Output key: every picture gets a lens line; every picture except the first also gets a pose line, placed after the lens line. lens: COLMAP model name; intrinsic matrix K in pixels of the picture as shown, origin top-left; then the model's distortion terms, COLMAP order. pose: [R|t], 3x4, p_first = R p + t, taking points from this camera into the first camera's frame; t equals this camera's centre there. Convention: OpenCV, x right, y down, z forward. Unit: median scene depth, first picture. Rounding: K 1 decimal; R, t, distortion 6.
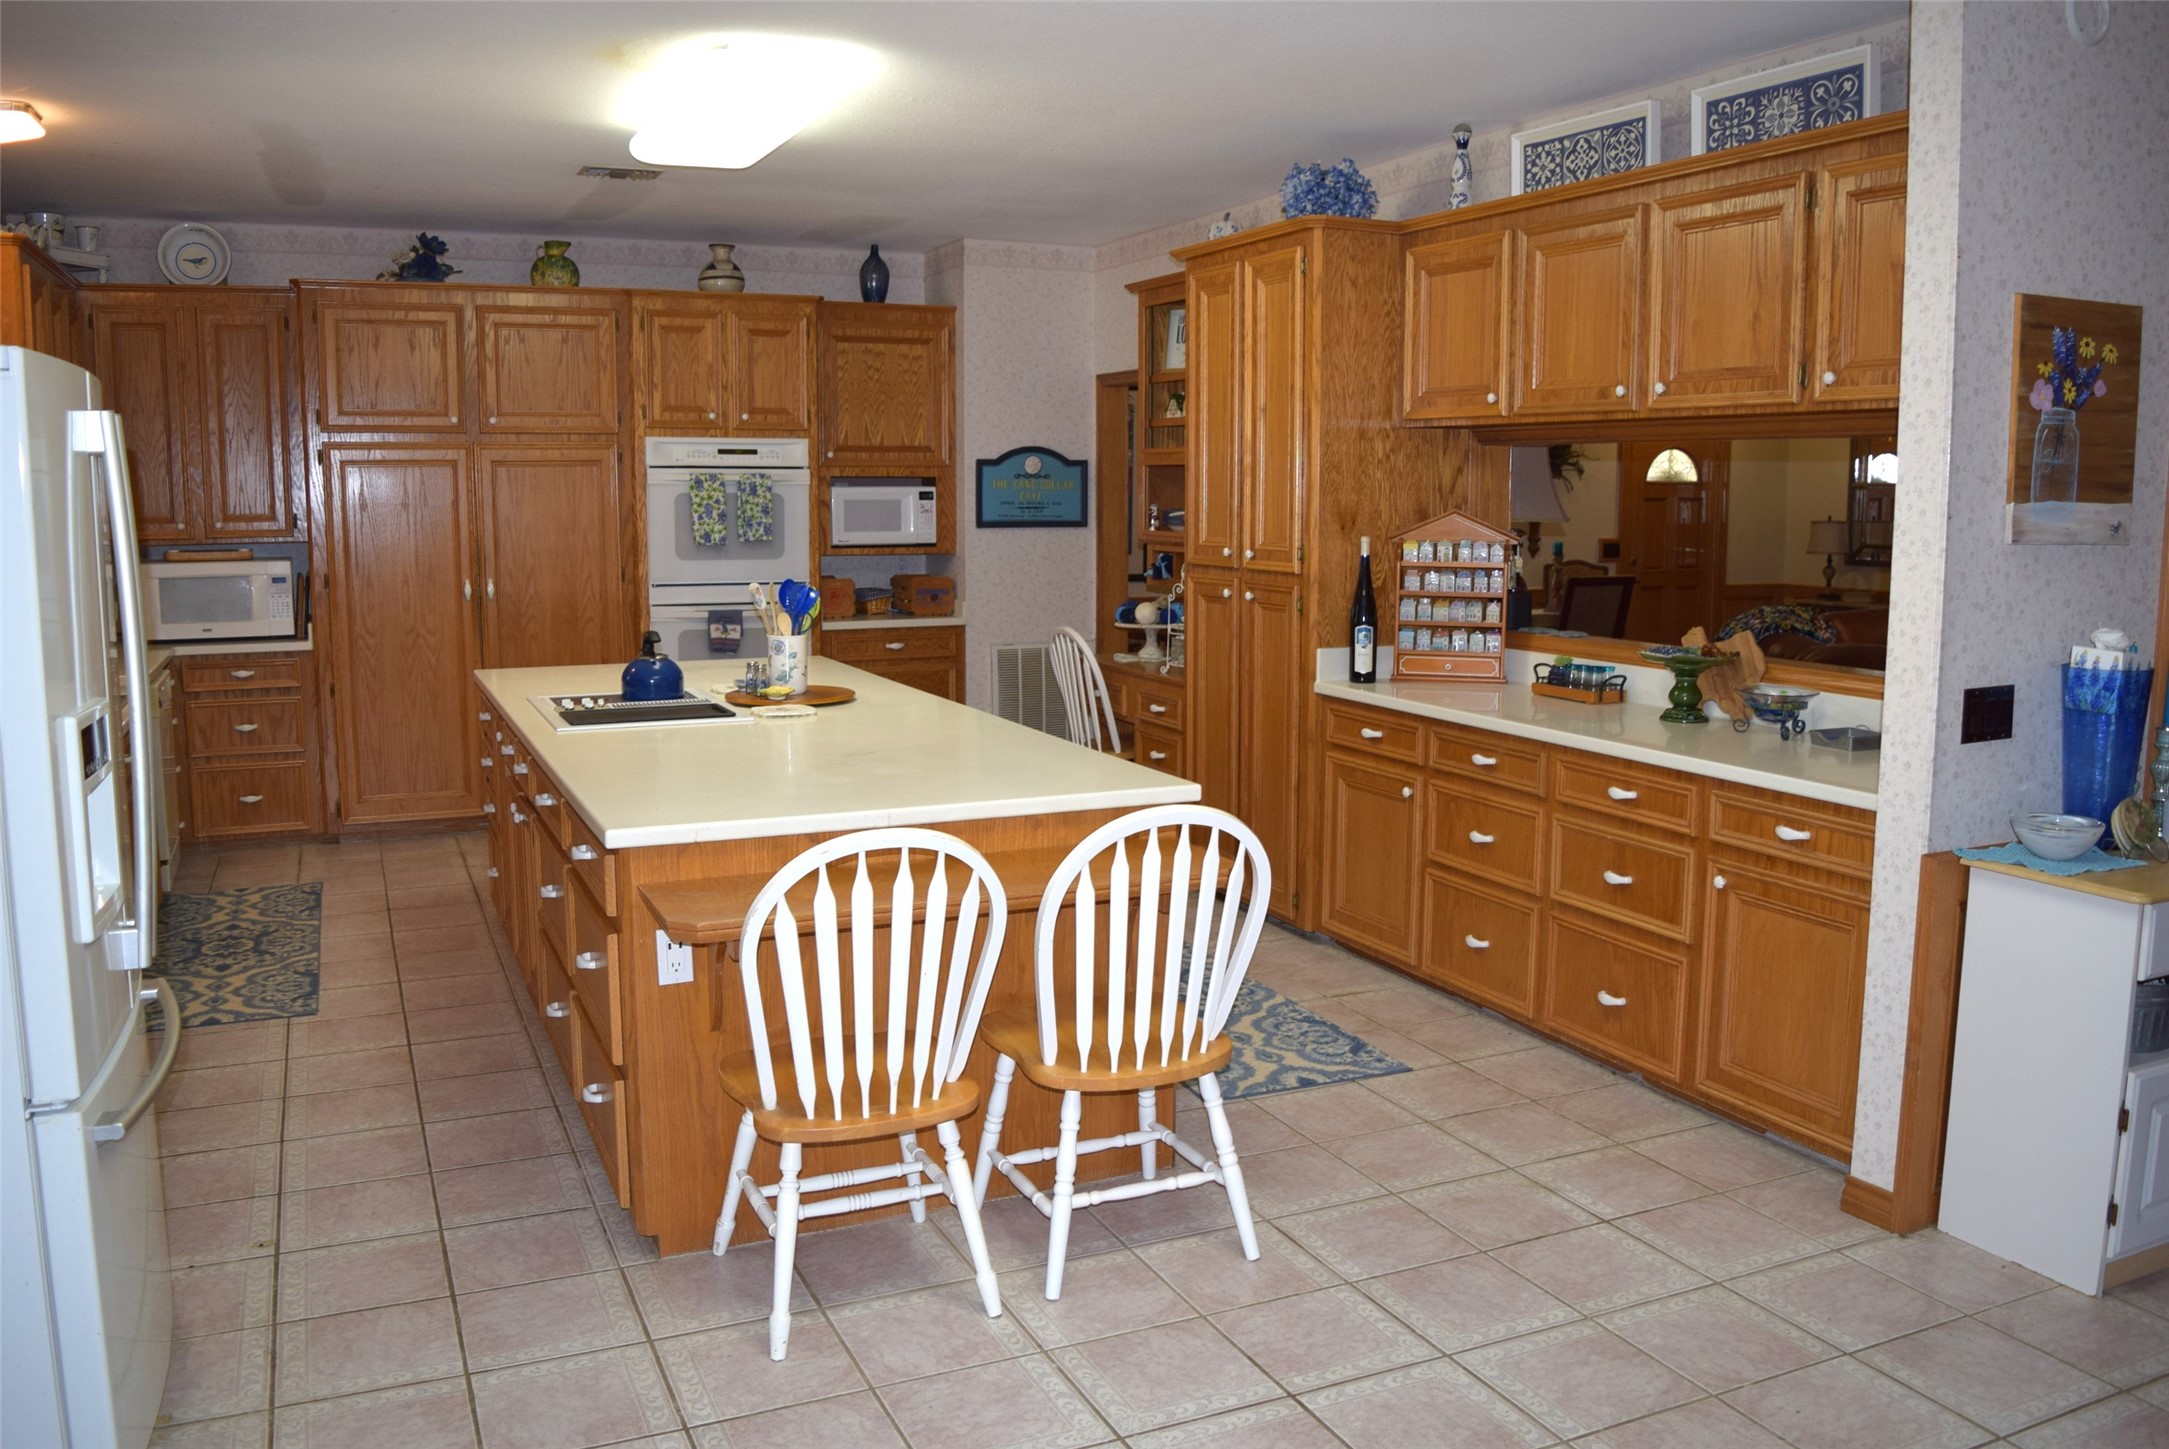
lens RADIAL K [[1717.7, 0, 1088.0], [0, 1717.7, 710.1], [0, 0, 1]] dist [-0.081864, 0.004968]
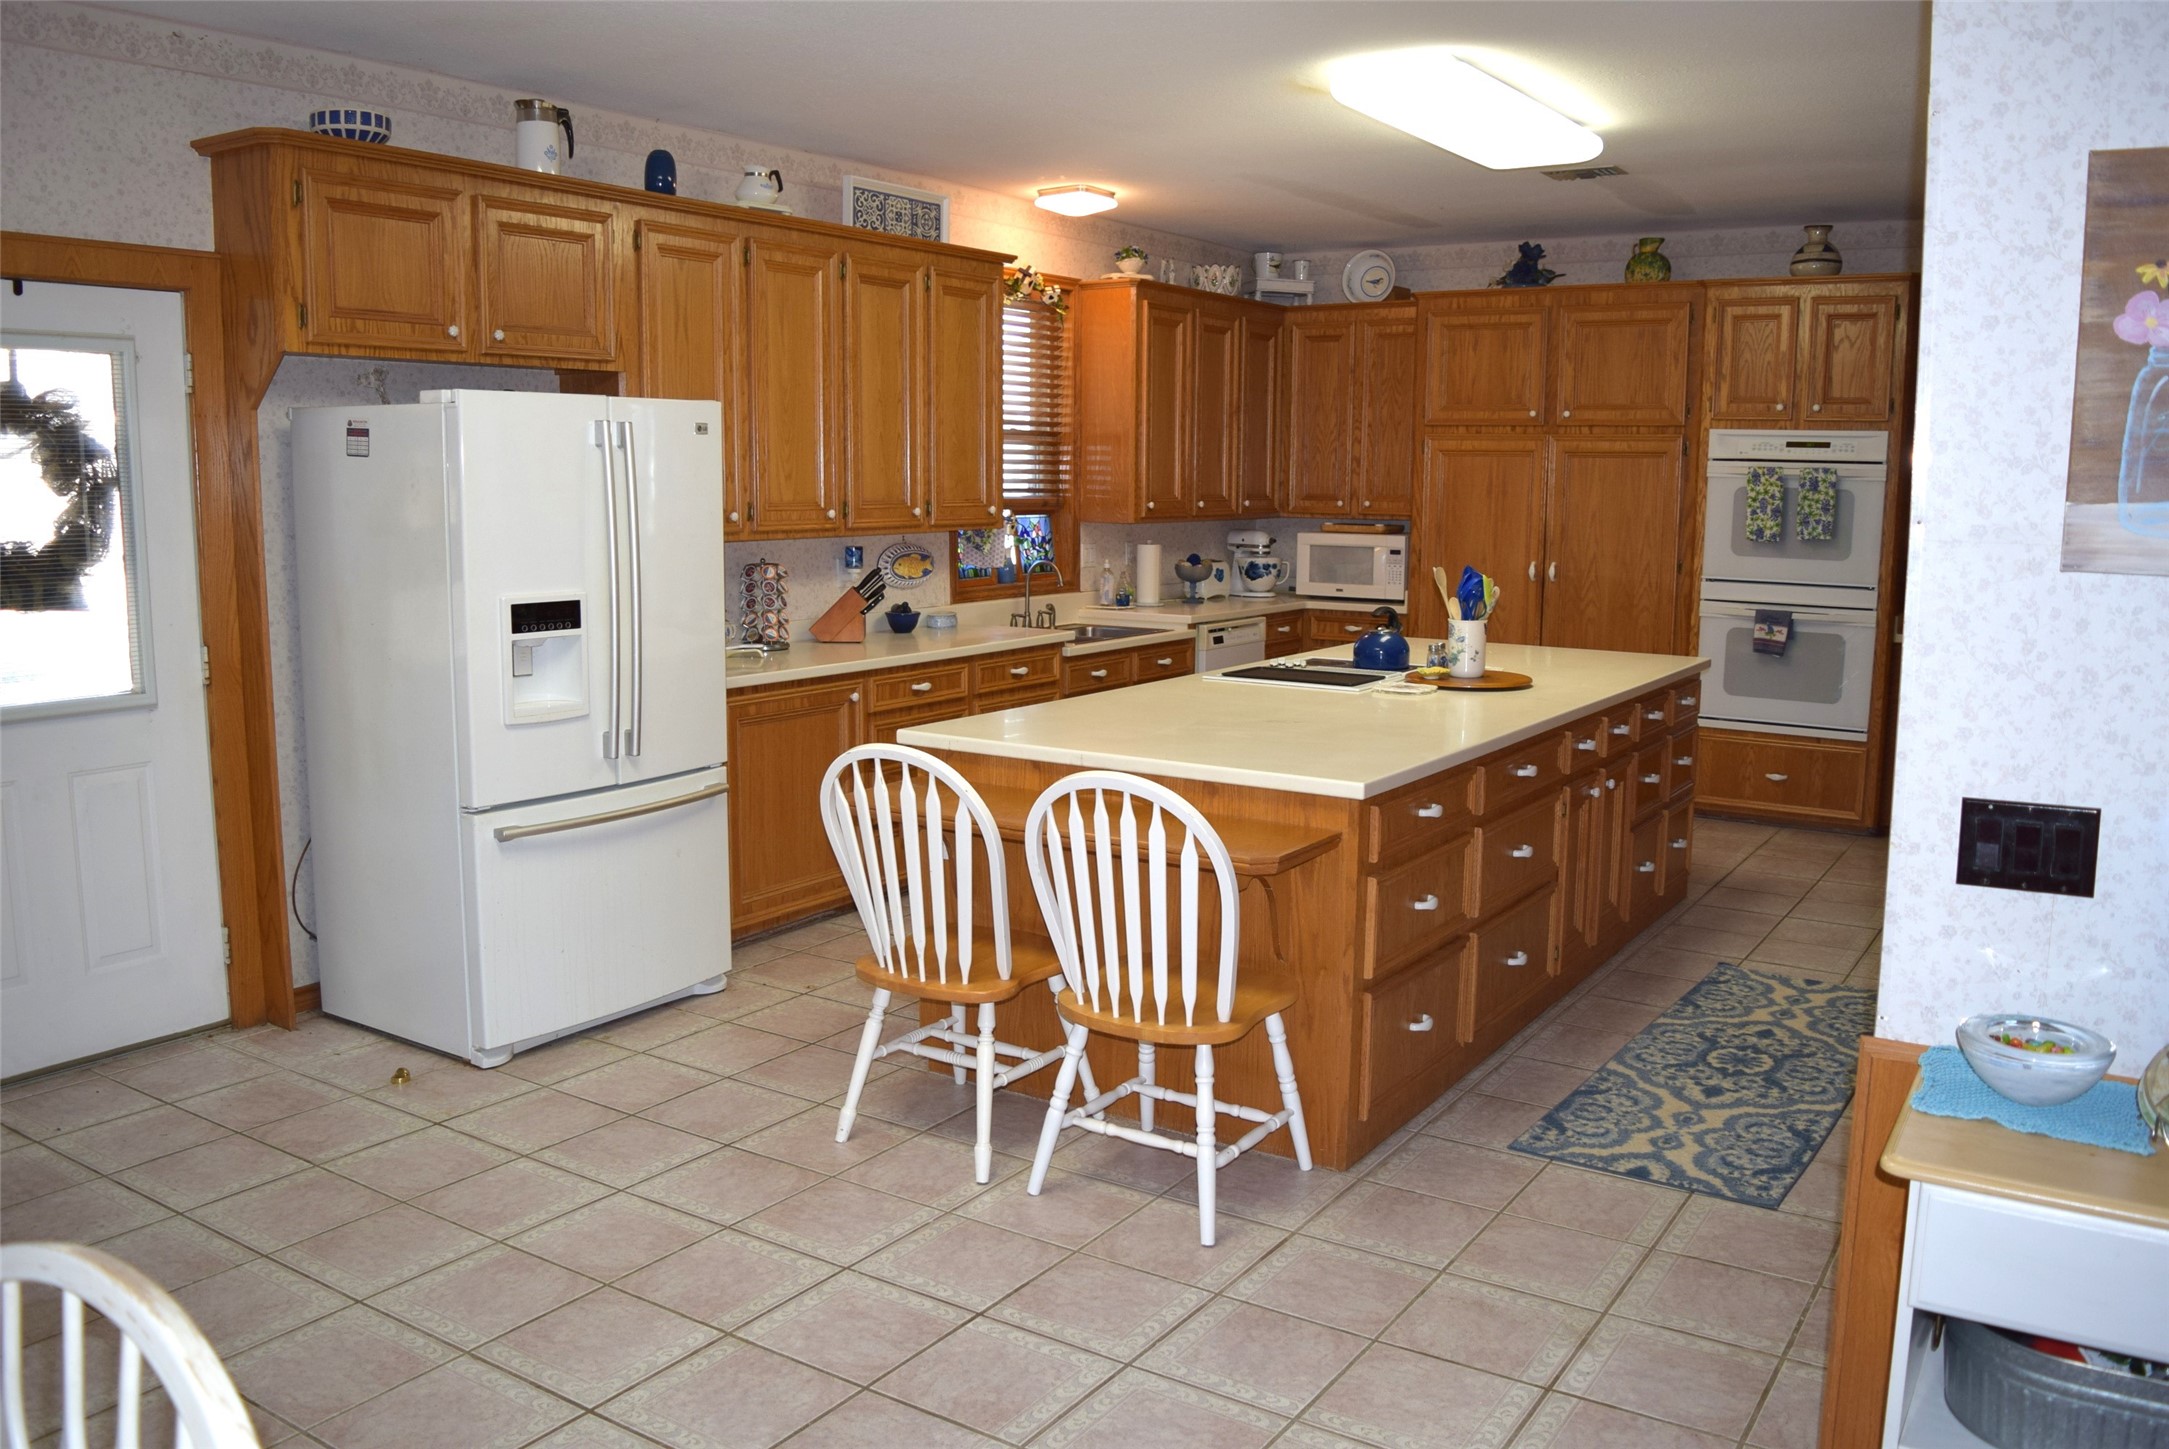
lens RADIAL K [[1717.7, 0, 1090.0], [0, 1717.7, 725.8], [0, 0, 1]] dist [-0.081864, 0.004968]
pose [[0.536130, 0.128032, -0.834370, 0.425778], [-0.118375, 0.990067, 0.075861, -0.023690], [0.835794, 0.058097, 0.545960, 0.187497]]
